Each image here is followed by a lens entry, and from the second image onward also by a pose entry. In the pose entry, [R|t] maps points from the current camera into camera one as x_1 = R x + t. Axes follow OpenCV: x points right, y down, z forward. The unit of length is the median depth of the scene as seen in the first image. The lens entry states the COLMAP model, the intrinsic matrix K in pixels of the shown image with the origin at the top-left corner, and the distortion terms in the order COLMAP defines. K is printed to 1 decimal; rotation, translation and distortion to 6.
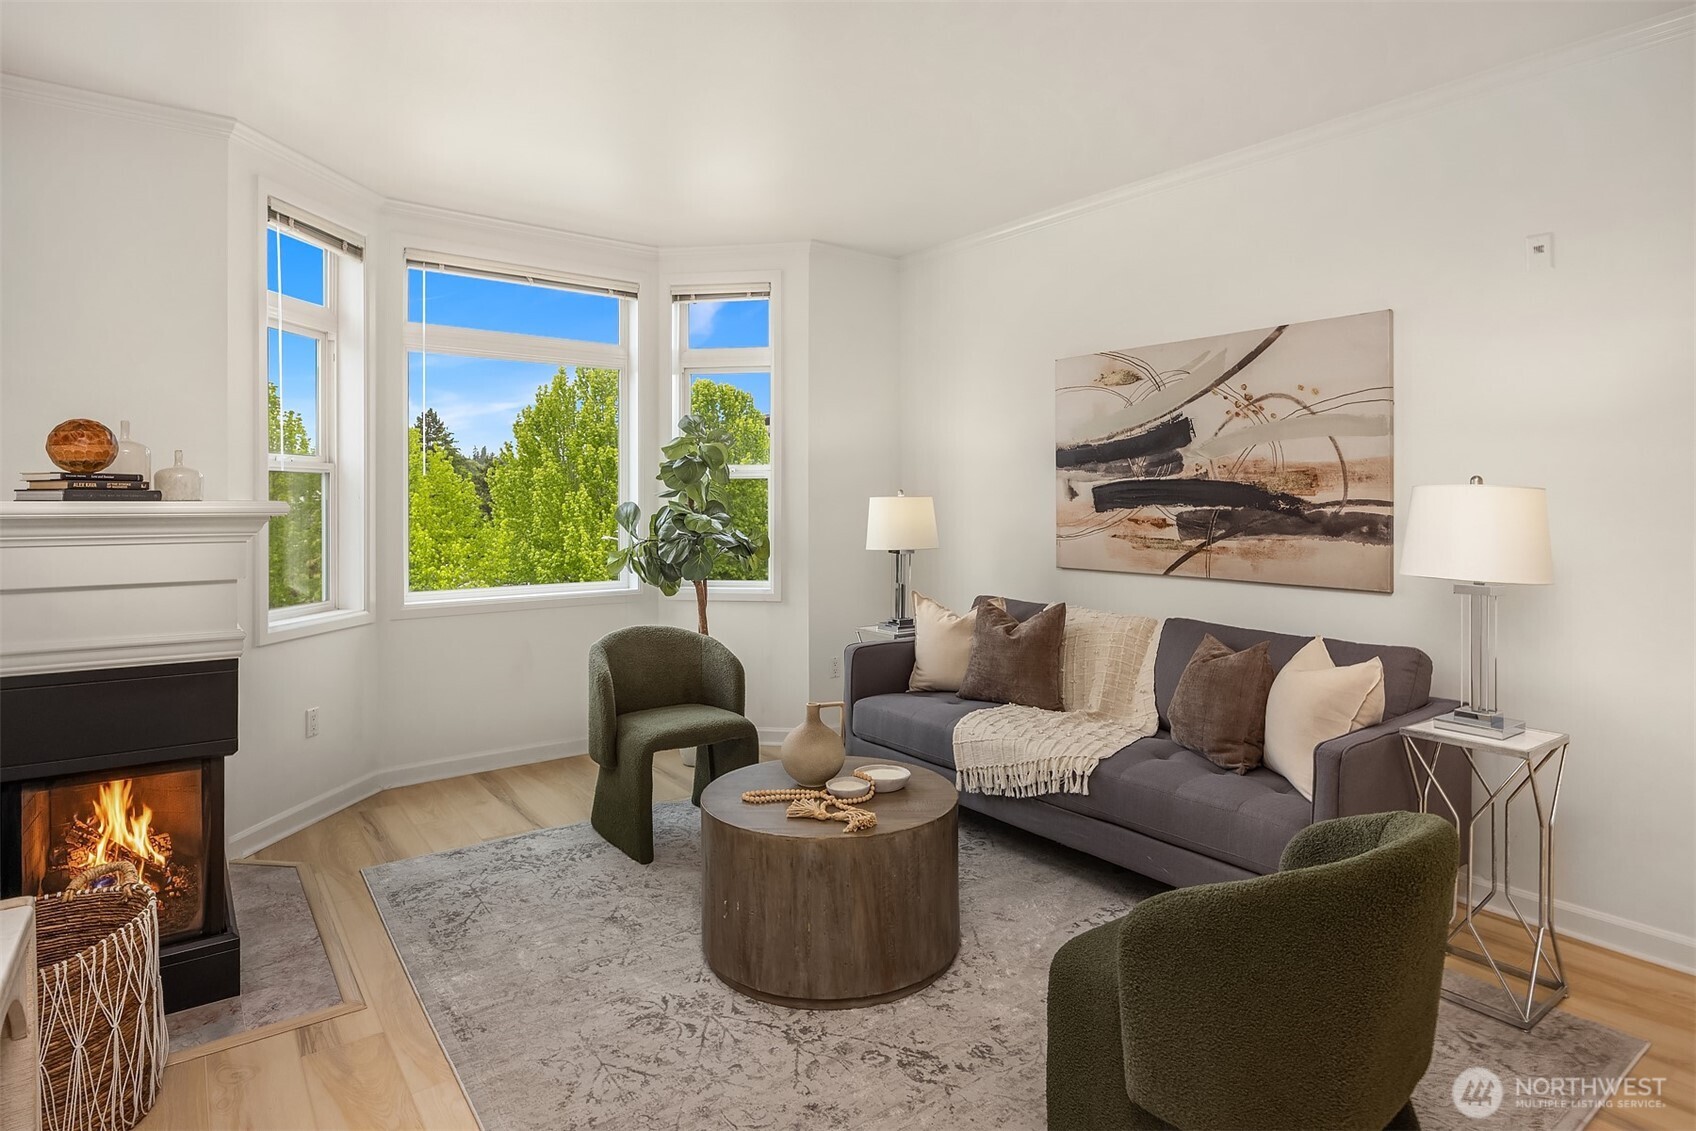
lens RADIAL K [[910.1, 0, 858.0], [0, 910.1, 505.3], [0, 0, 1]] dist [-0.002317, -0.001635]
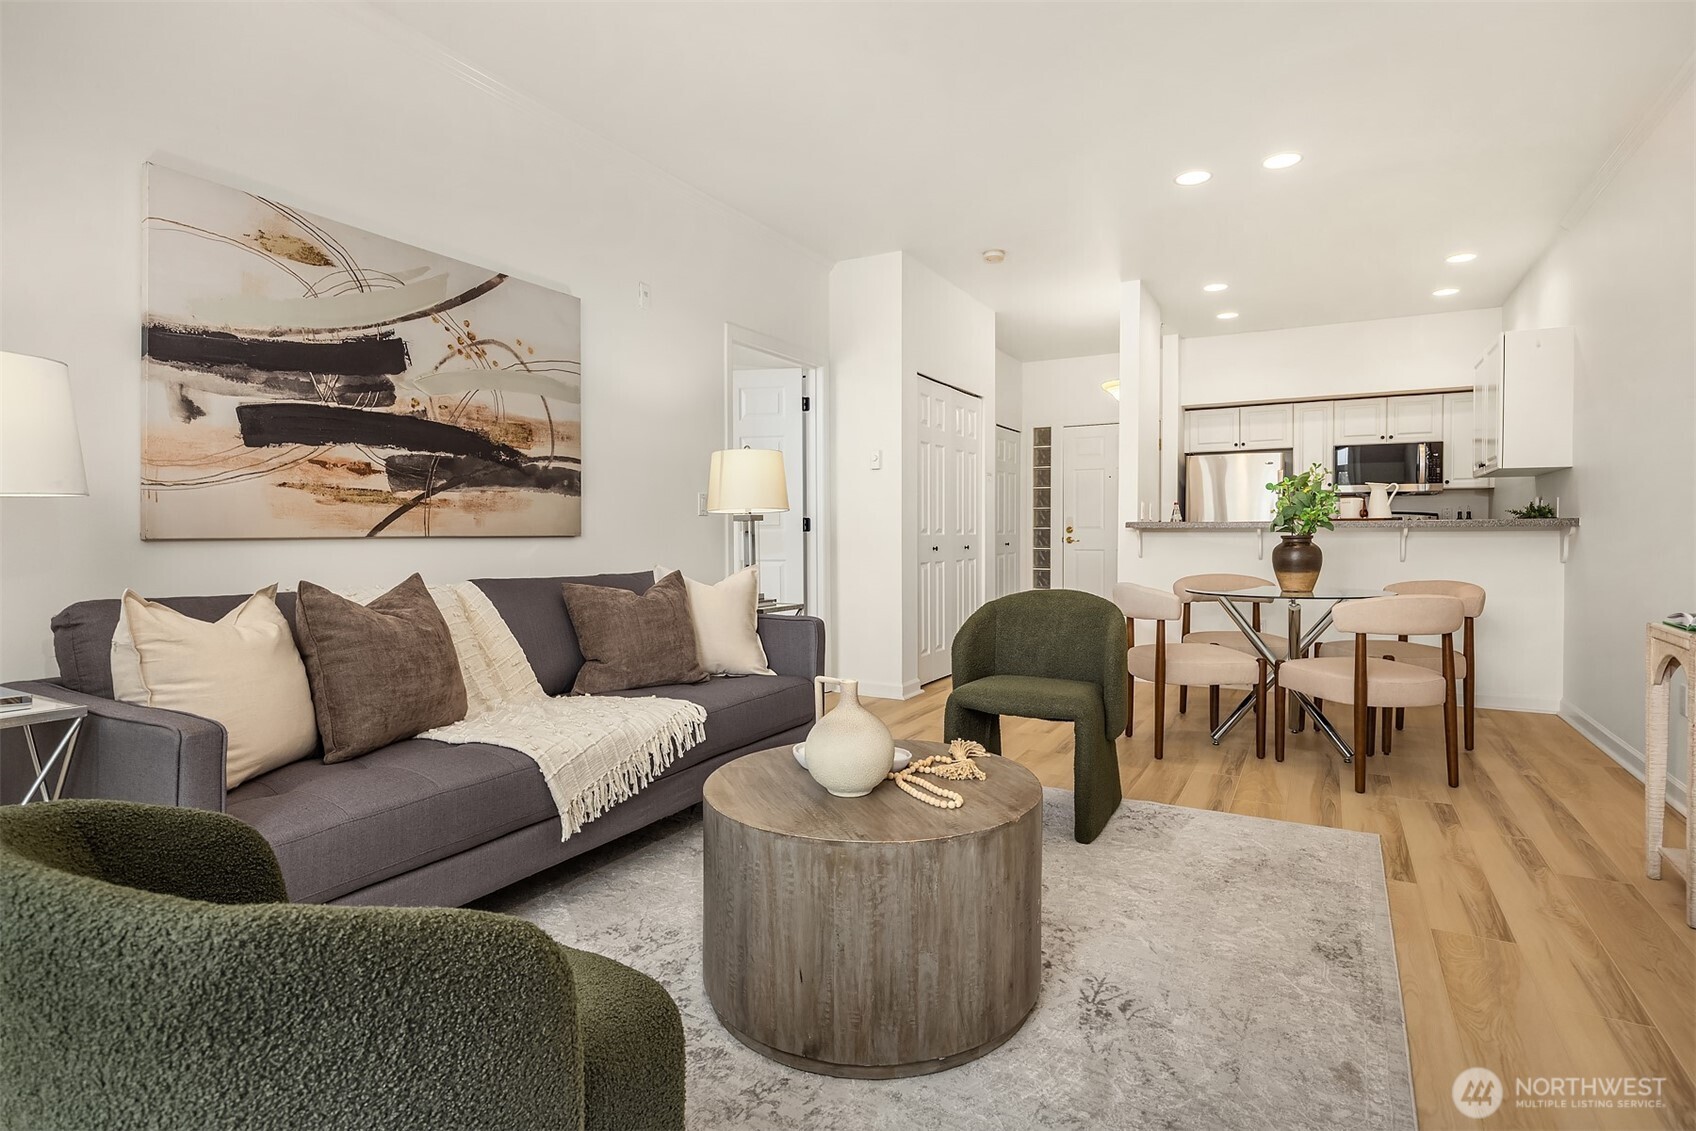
lens RADIAL K [[849.4, 0, 845.5], [0, 849.4, 532.9], [0, 0, 1]] dist [-0.003405, -0.000498]
pose [[-0.393783, -0.004783, 0.919191, -0.478116], [0.002957, 0.999975, 0.006470, 0.070847], [-0.919199, 0.005266, -0.393758, 0.927960]]
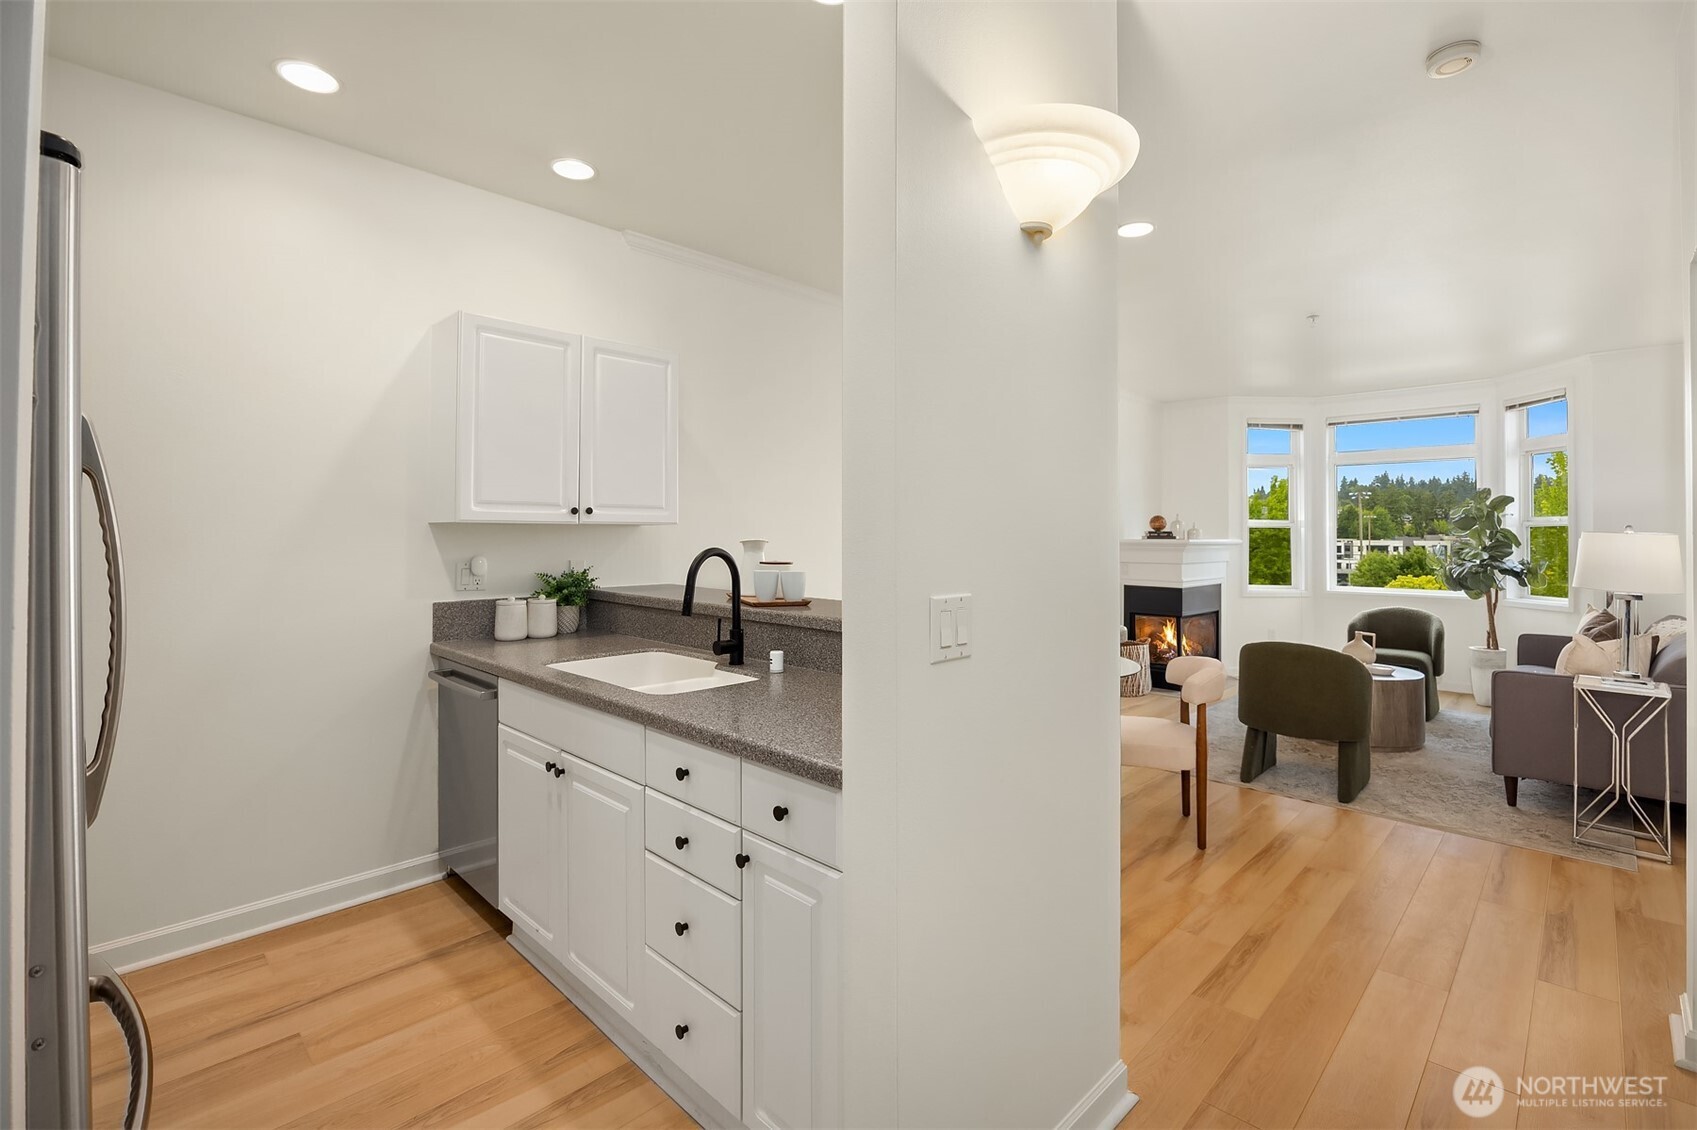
lens RADIAL K [[755.6, 0, 858.3], [0, 755.6, 527.5], [0, 0, 1]] dist [-0.012643, 0.000115]
pose [[0.152103, -0.012986, -0.988279, 1.158731], [-0.009038, 0.999854, -0.014529, 0.001454], [0.988323, 0.011142, 0.151963, -0.355977]]
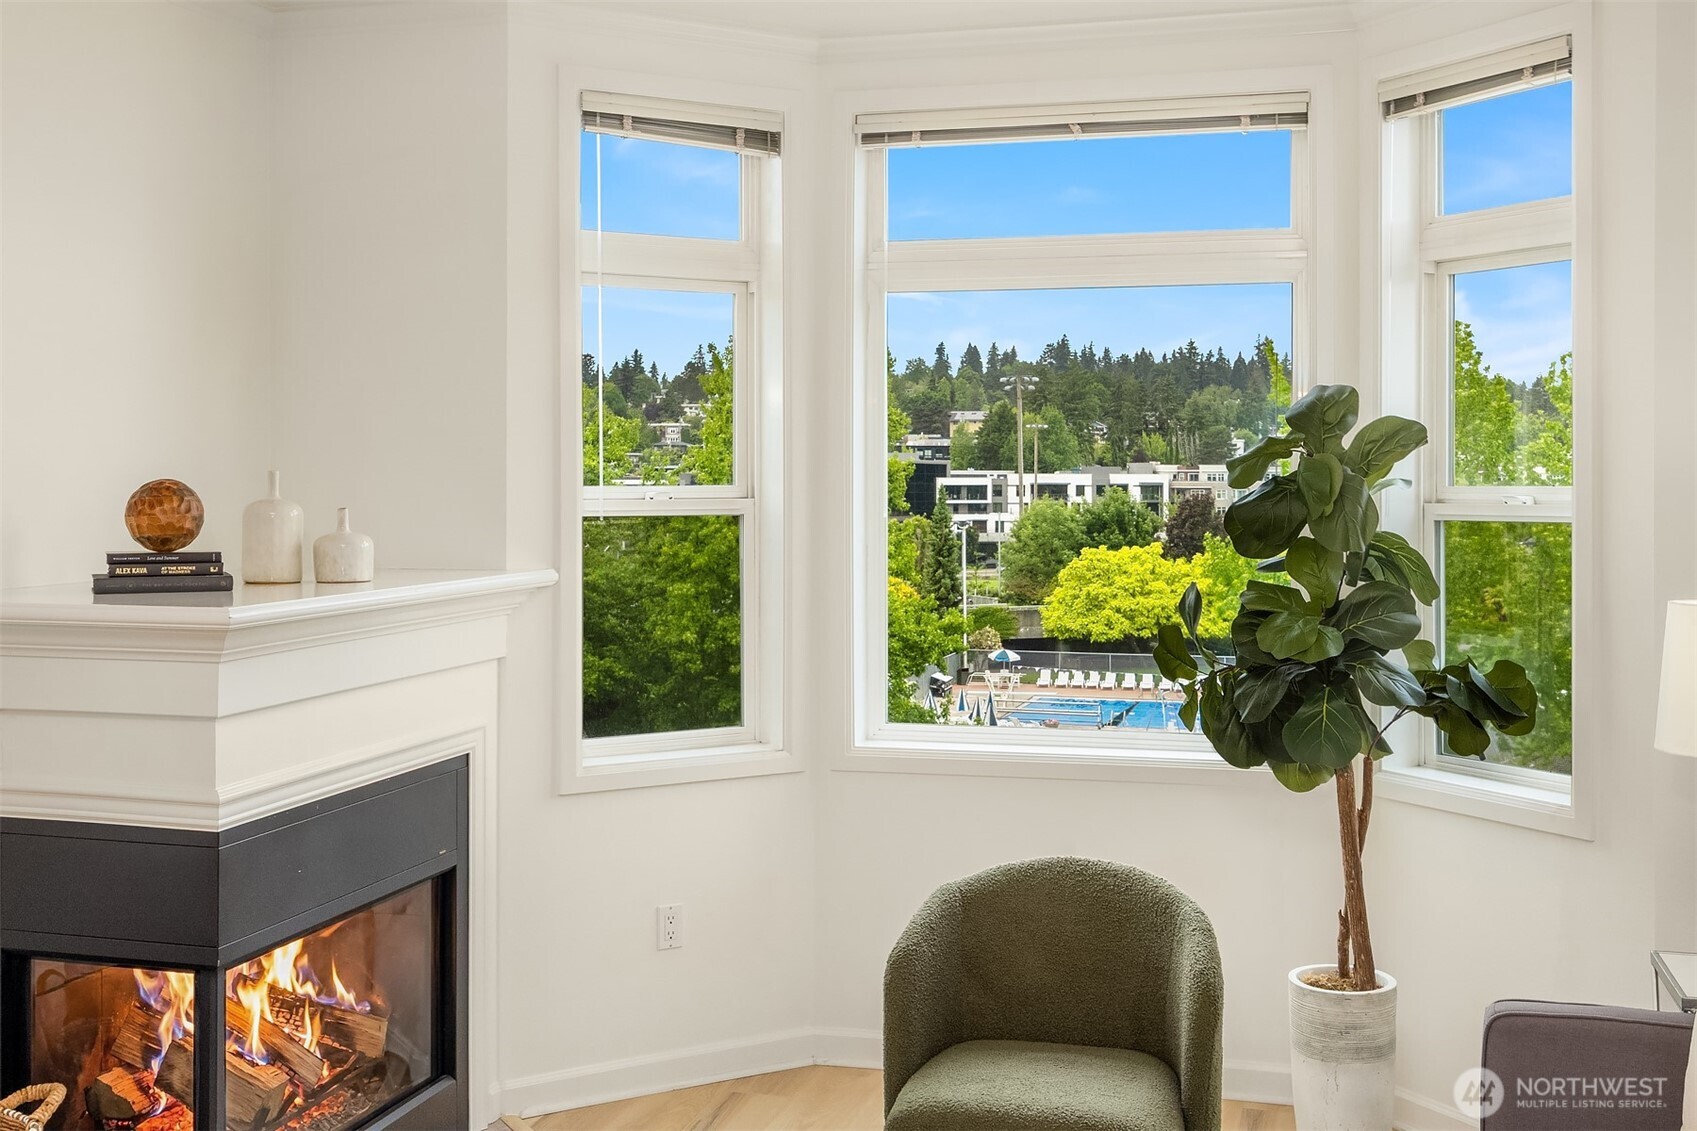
lens RADIAL K [[1814.5, 0, 850.1], [0, 1814.5, 463.1], [0, 0, 1]] dist [-0.003133, -0.001791]
pose [[0.603357, -0.003386, -0.797464, 0.447754], [-0.004623, 0.999959, -0.007744, -0.064840], [0.797458, 0.008359, 0.603317, 0.355141]]
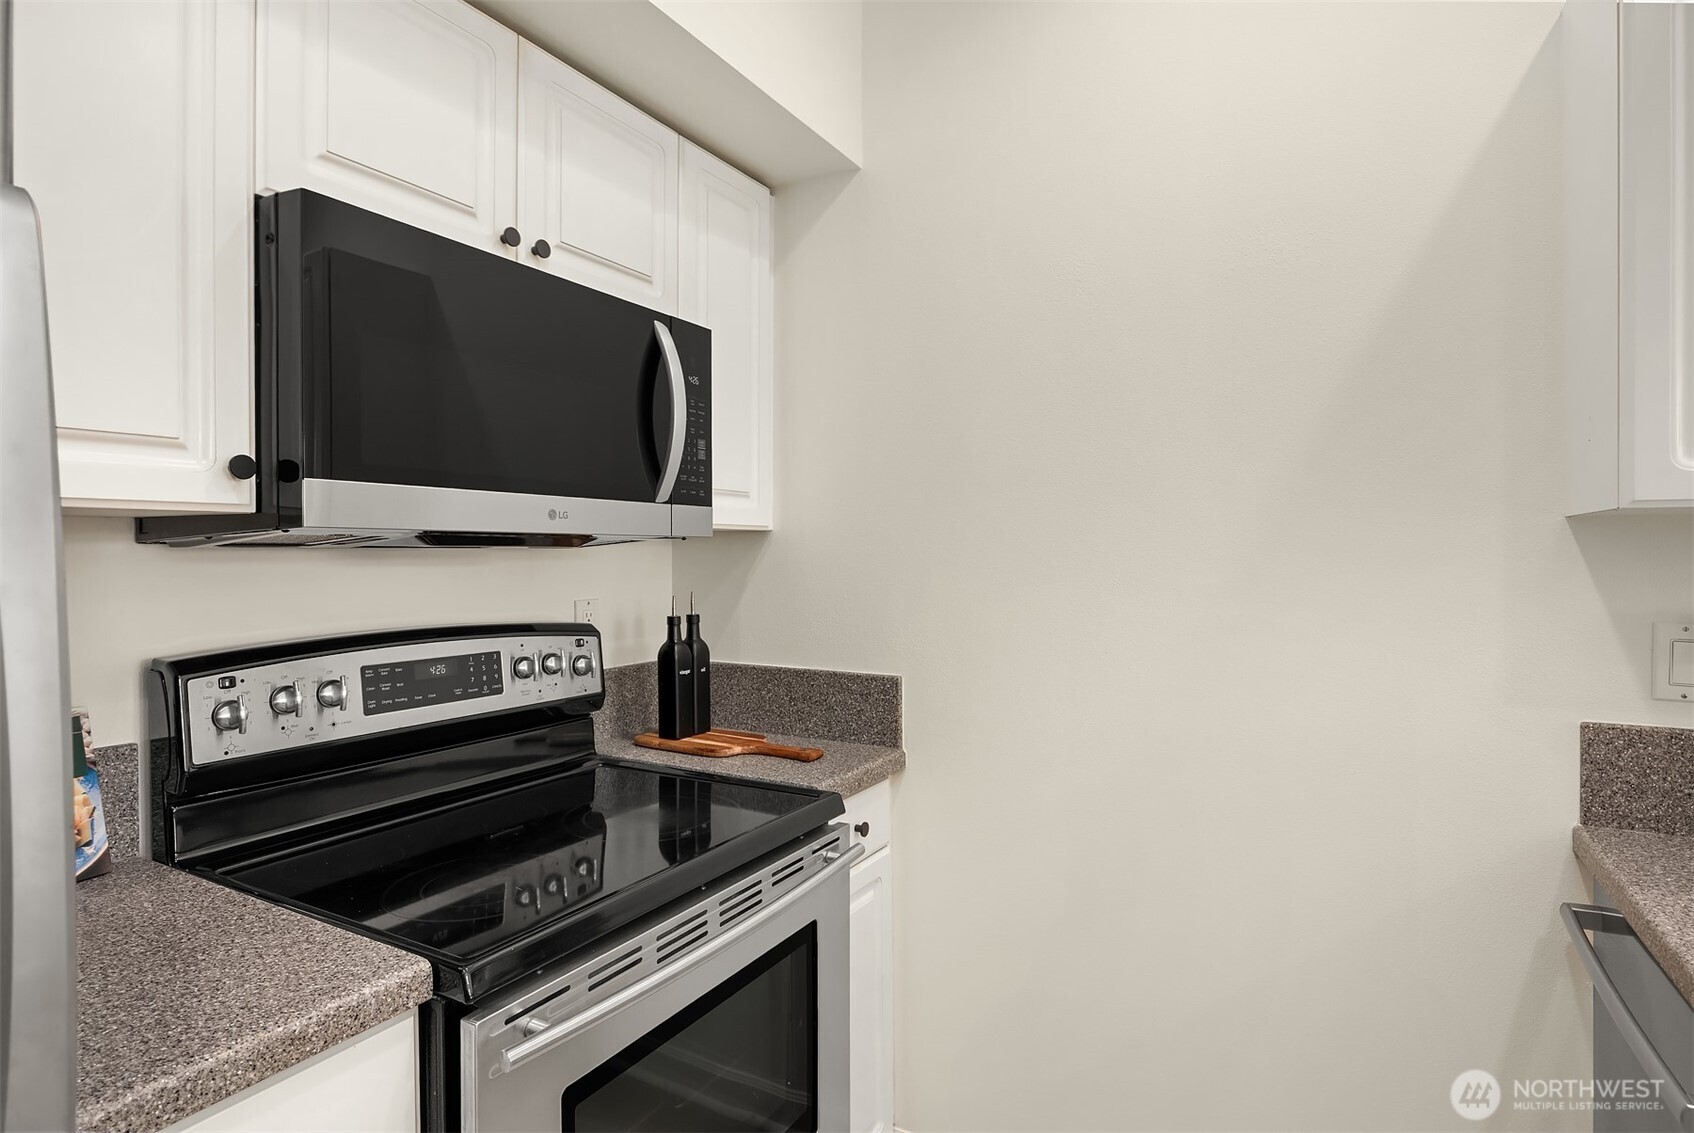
lens RADIAL K [[883.0, 0, 847.4], [0, 883.0, 551.8], [0, 0, 1]] dist [-0.002271, -0.001289]
pose [[-0.919488, -0.001364, -0.393115, 0.740201], [-0.004308, 0.999969, 0.006608, 0.002558], [0.393093, 0.007770, -0.919466, -0.461043]]
